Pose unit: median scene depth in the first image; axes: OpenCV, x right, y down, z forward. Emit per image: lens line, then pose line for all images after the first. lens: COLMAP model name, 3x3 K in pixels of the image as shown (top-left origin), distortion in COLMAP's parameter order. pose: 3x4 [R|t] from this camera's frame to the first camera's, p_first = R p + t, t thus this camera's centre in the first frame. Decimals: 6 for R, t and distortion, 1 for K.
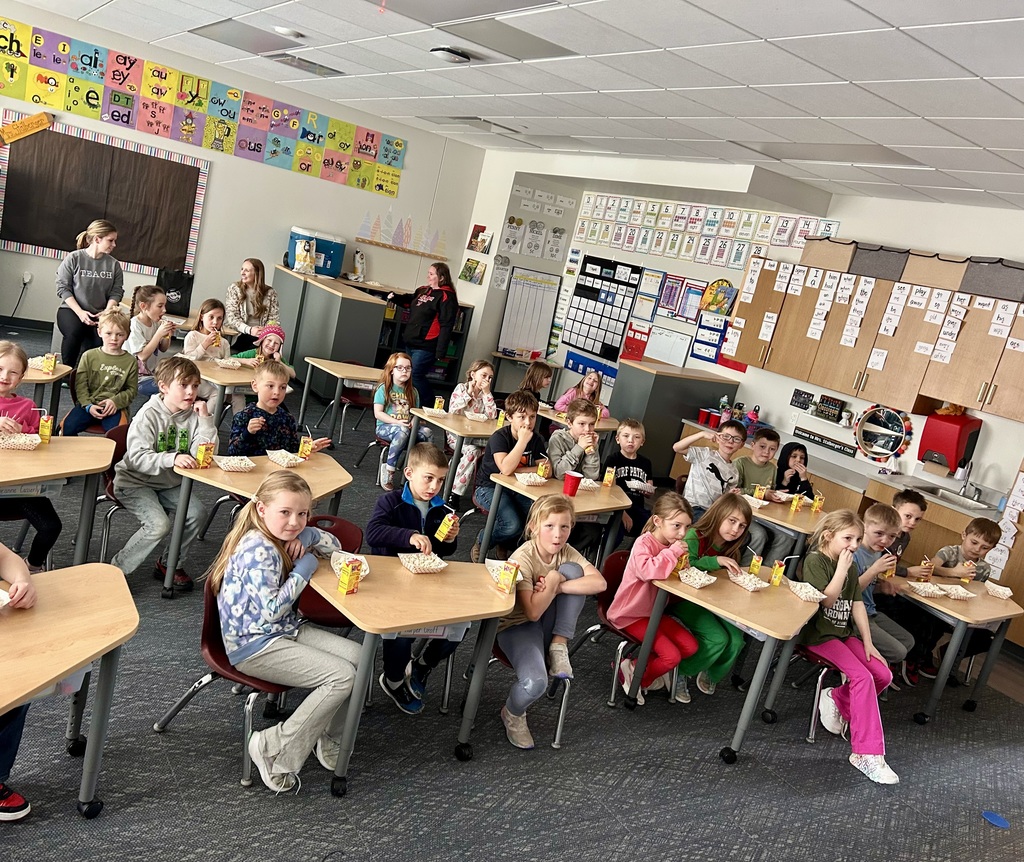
lens RADIAL K [[862.0, 0, 510.2], [0, 862.0, 429.3], [0, 0, 1]] dist [0.006478, 0.004291]
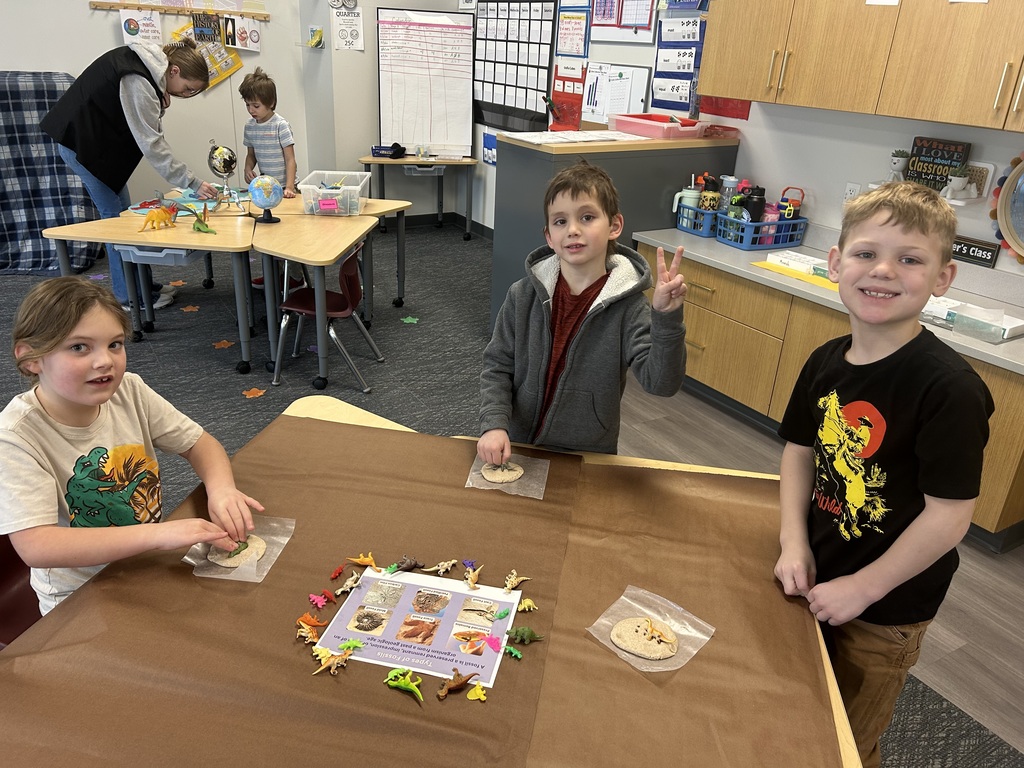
lens RADIAL K [[769.8, 0, 513.8], [0, 769.8, 389.0], [0, 0, 1]] dist [0.014028, -0.010296]
pose [[0.981661, -0.141980, -0.127211, 0.159073], [0.166306, 0.964013, 0.207414, -0.026217], [0.093184, -0.224766, 0.969947, 0.466694]]
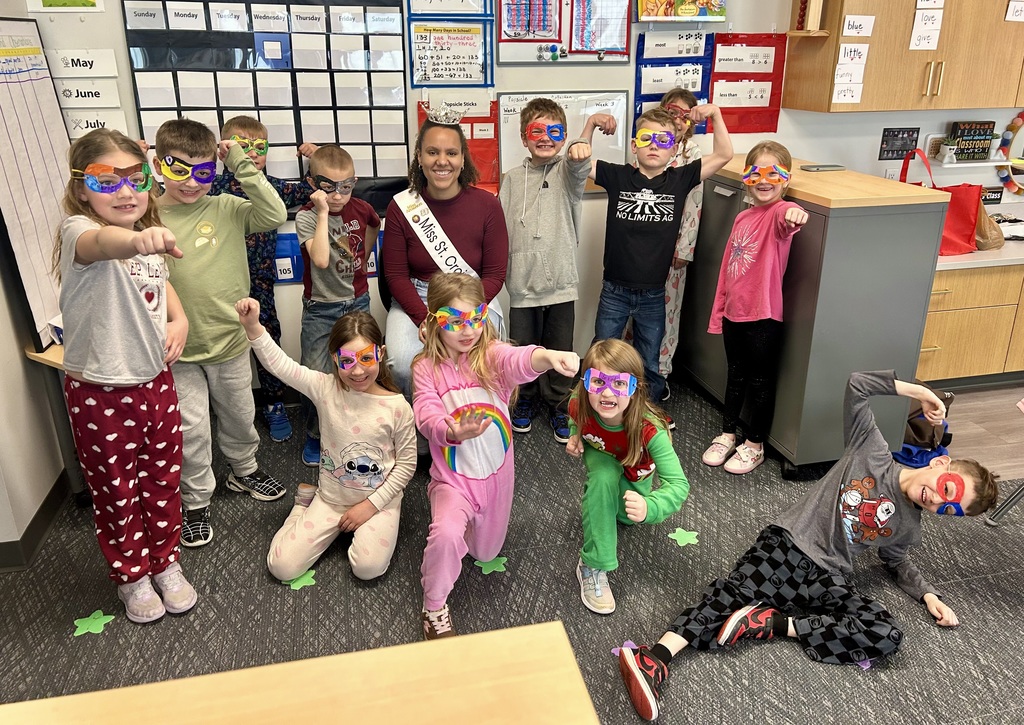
lens RADIAL K [[796.2, 0, 516.7], [0, 796.2, 362.6], [0, 0, 1]] dist [0.038876, -0.009219]
pose [[0.342114, -0.546880, 0.764120, -0.196512], [0.259672, 0.836546, 0.482454, -0.203226], [-0.903066, 0.033366, 0.428204, 0.877810]]
